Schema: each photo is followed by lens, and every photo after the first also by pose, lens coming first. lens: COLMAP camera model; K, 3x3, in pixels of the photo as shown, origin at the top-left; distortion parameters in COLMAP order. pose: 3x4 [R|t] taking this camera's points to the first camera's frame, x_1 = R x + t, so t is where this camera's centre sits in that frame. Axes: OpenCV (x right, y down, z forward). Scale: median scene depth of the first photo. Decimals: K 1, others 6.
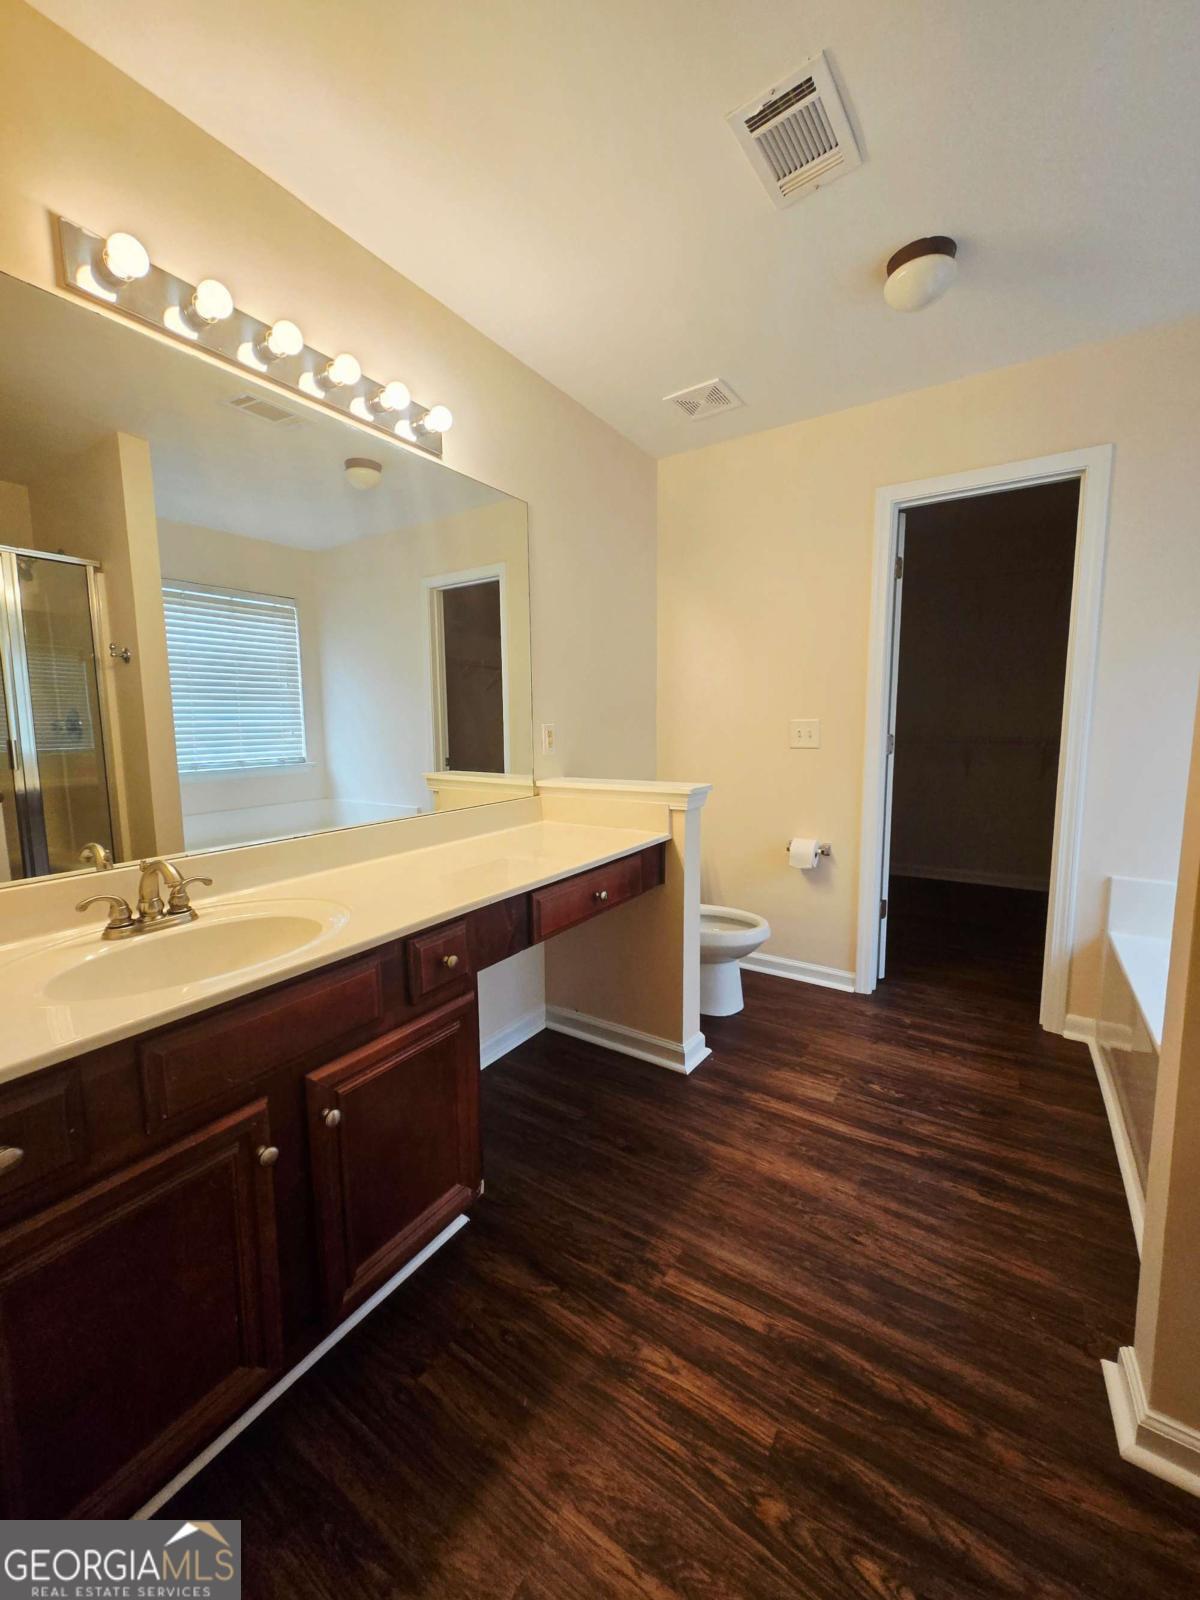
lens RADIAL K [[625.6, 0, 595.6], [0, 625.6, 791.0], [0, 0, 1]] dist [0.001508, -0.000199]
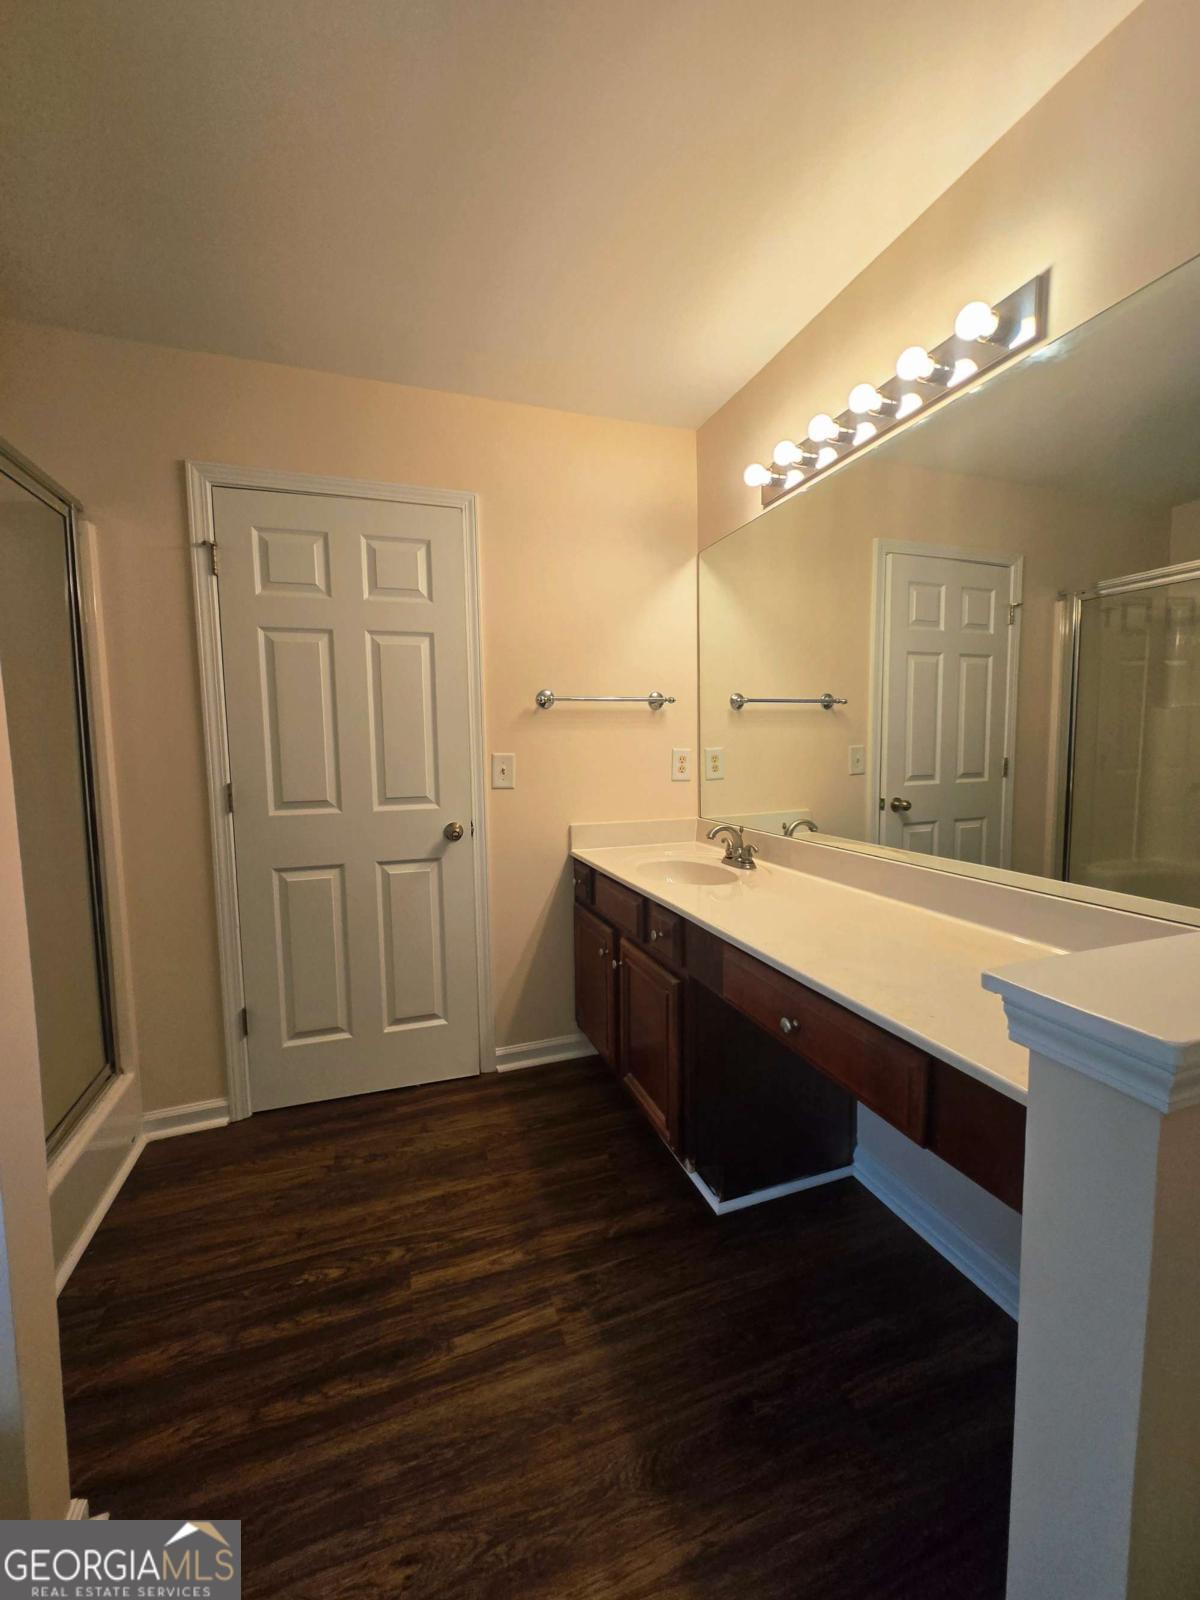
lens RADIAL K [[625.6, 0, 595.6], [0, 625.6, 791.0], [0, 0, 1]] dist [0.001508, -0.000199]
pose [[-0.604465, 0.081669, -0.792435, 0.876790], [-0.072884, 0.984890, 0.157099, -0.225936], [0.793291, 0.152716, -0.589379, 1.660598]]
